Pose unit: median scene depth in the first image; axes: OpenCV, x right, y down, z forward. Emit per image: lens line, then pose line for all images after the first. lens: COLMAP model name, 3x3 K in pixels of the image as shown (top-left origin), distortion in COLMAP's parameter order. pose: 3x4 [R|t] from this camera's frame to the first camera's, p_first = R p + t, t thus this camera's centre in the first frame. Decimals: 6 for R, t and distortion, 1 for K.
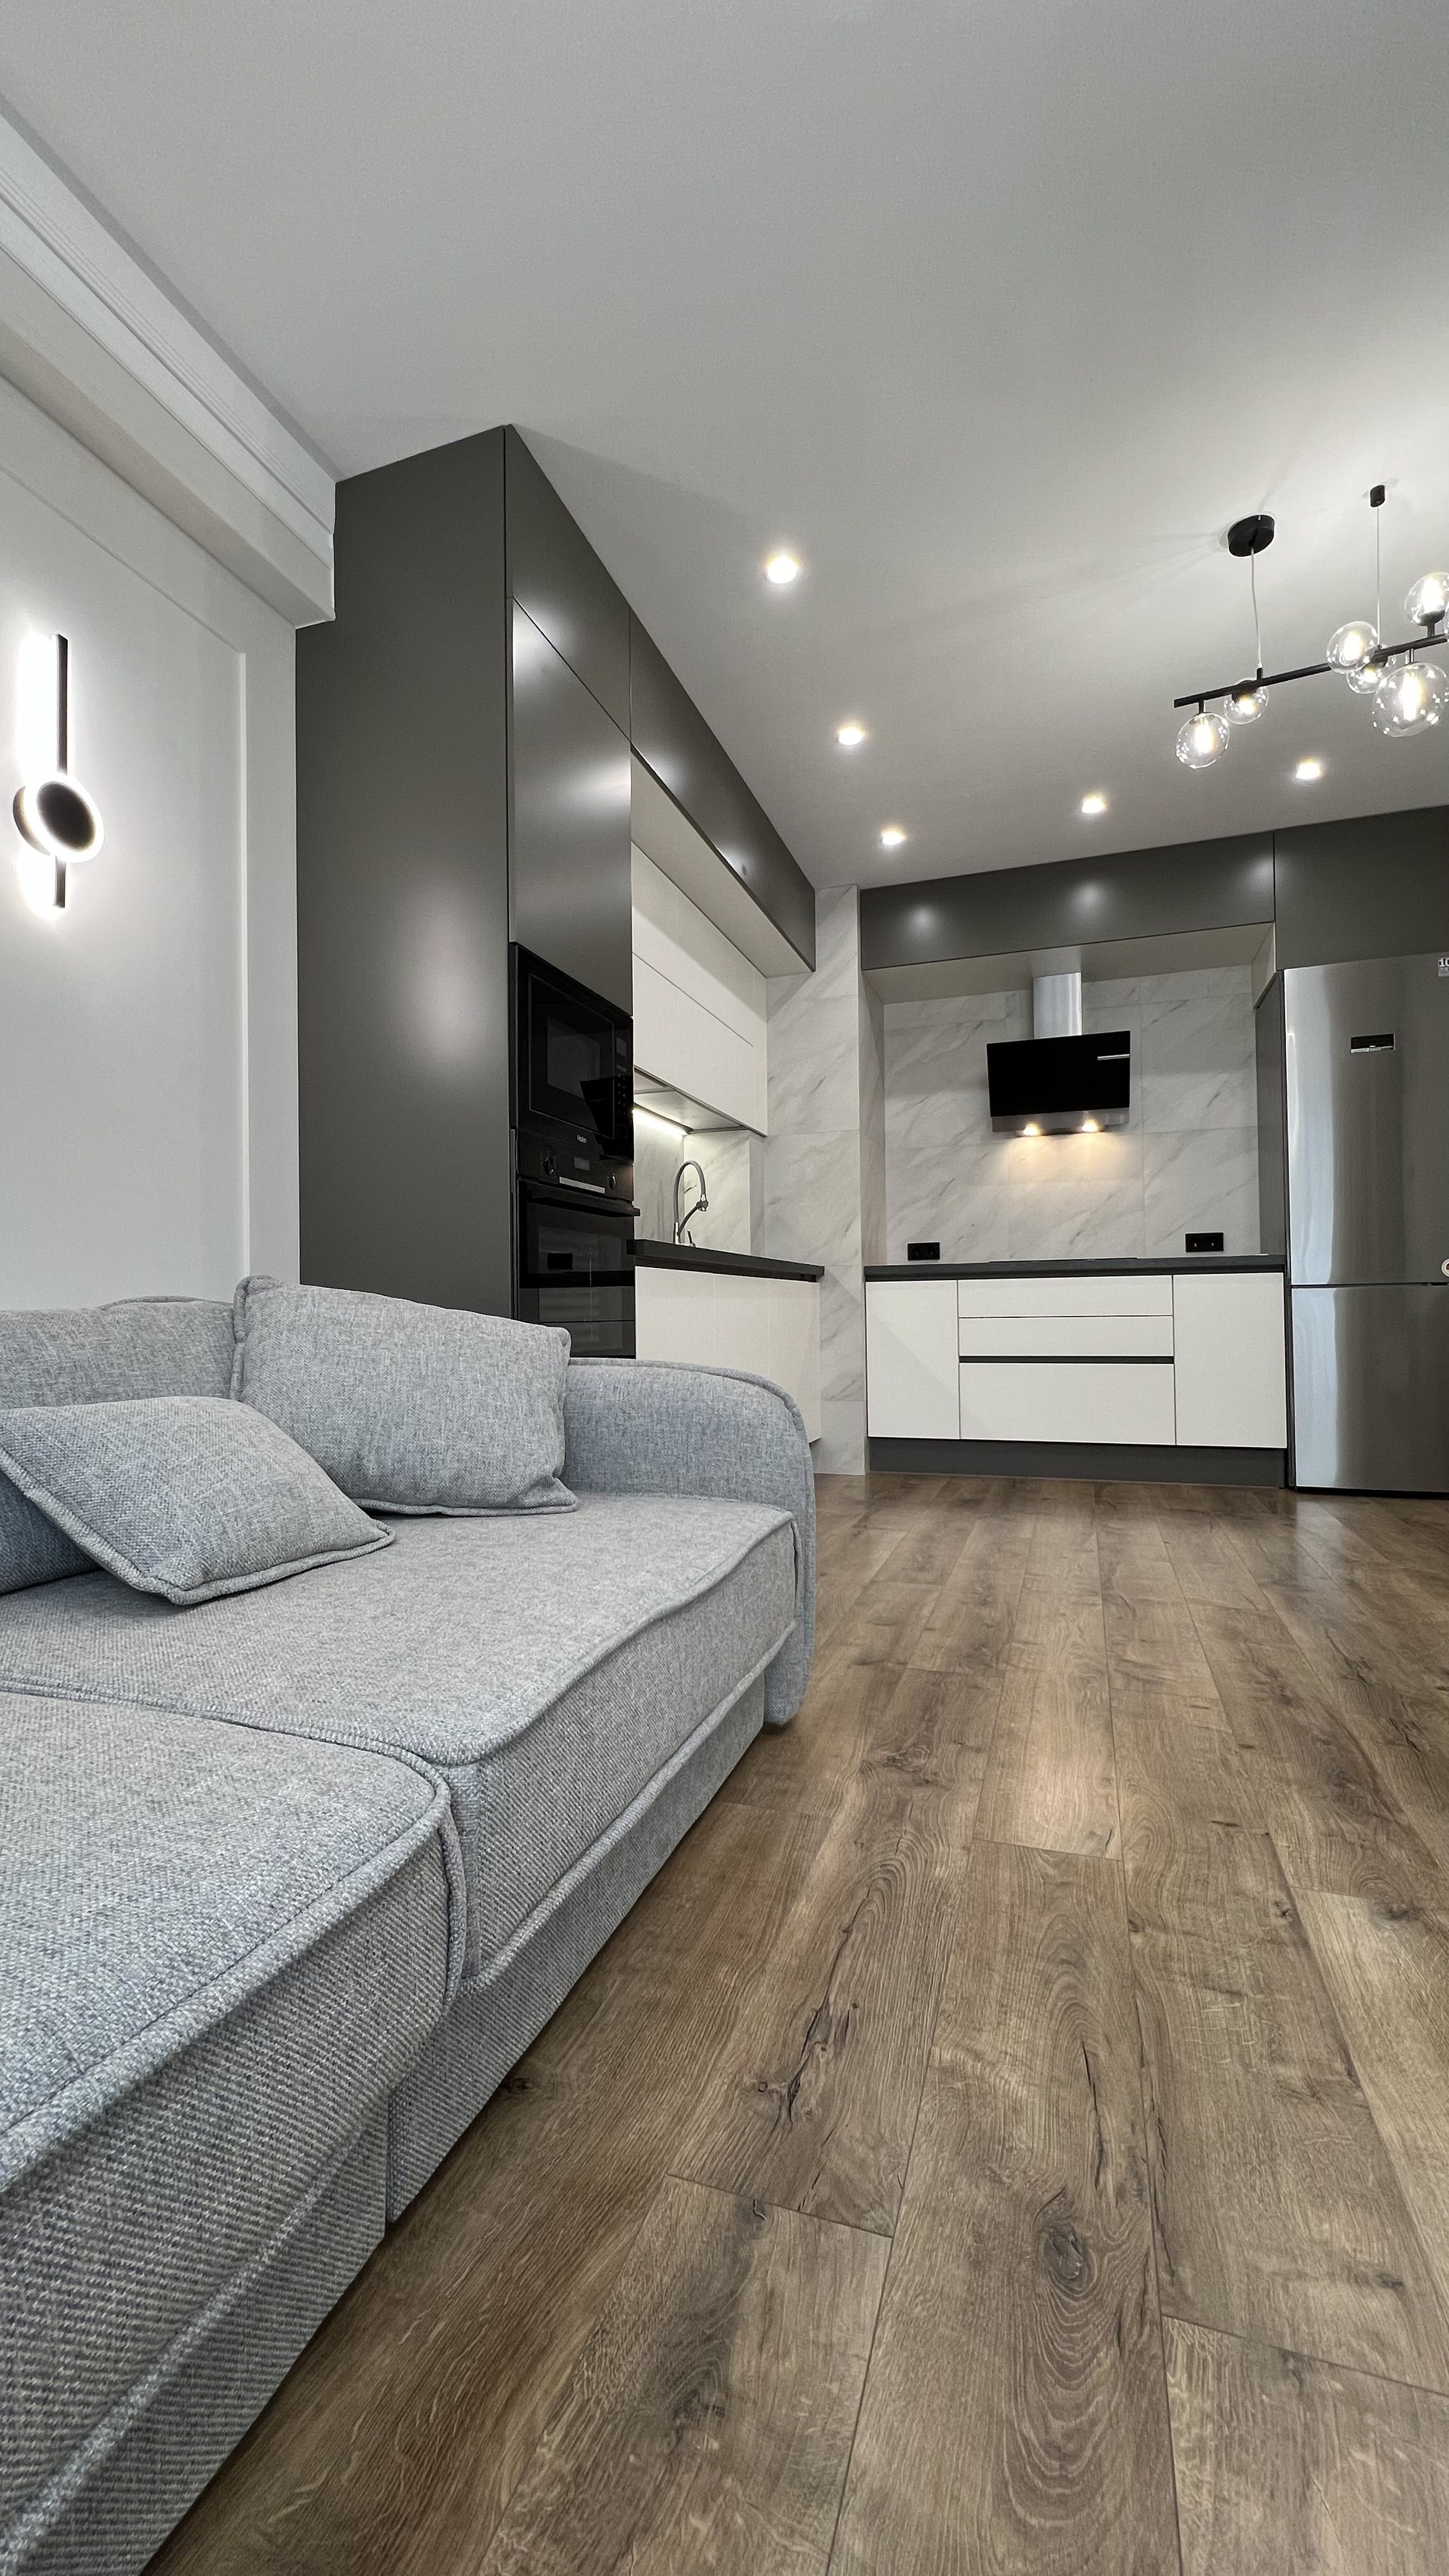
lens RADIAL K [[1027.2, 0, 724.5], [0, 1027.2, 1288.0], [0, 0, 1]] dist [-0.002375, -0.000201]
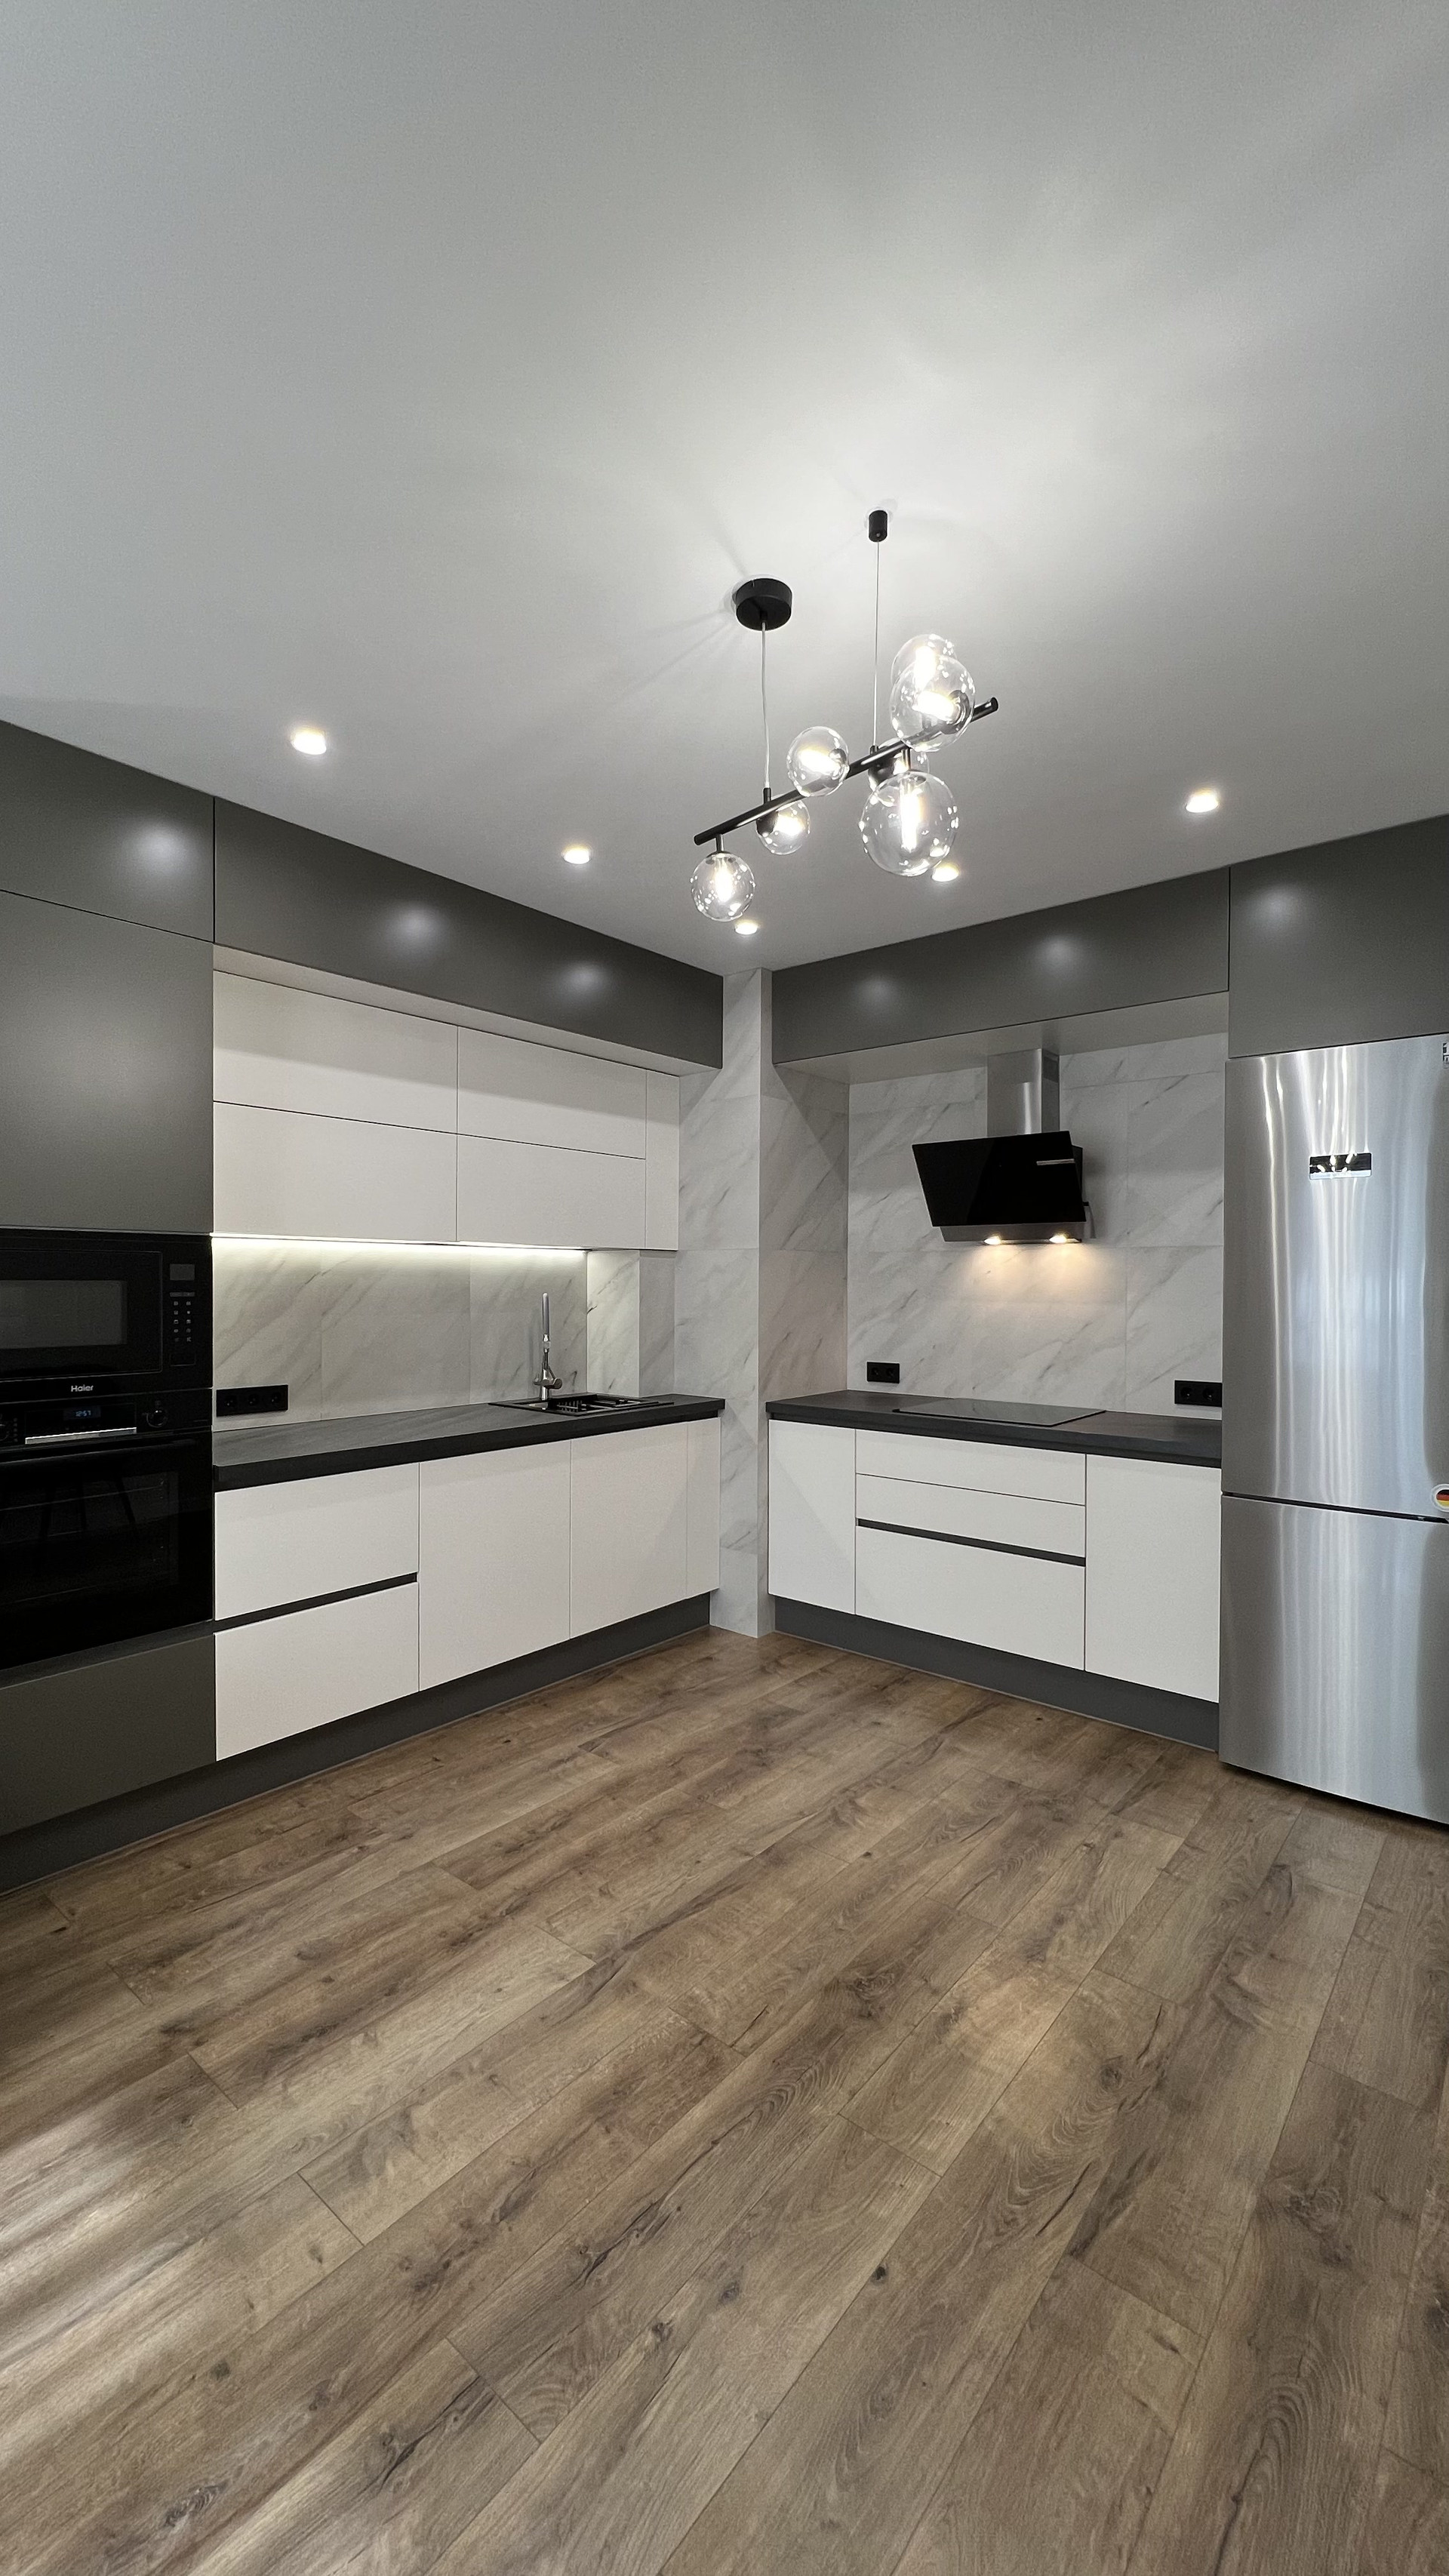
lens RADIAL K [[1034.5, 0, 724.5], [0, 1034.5, 1288.0], [0, 0, 1]] dist [0.001988, 0.000139]
pose [[0.935939, 0.019203, -0.351639, 0.415354], [-0.009339, 0.999514, 0.029726, -0.146161], [0.352040, -0.024537, 0.935663, 0.156117]]
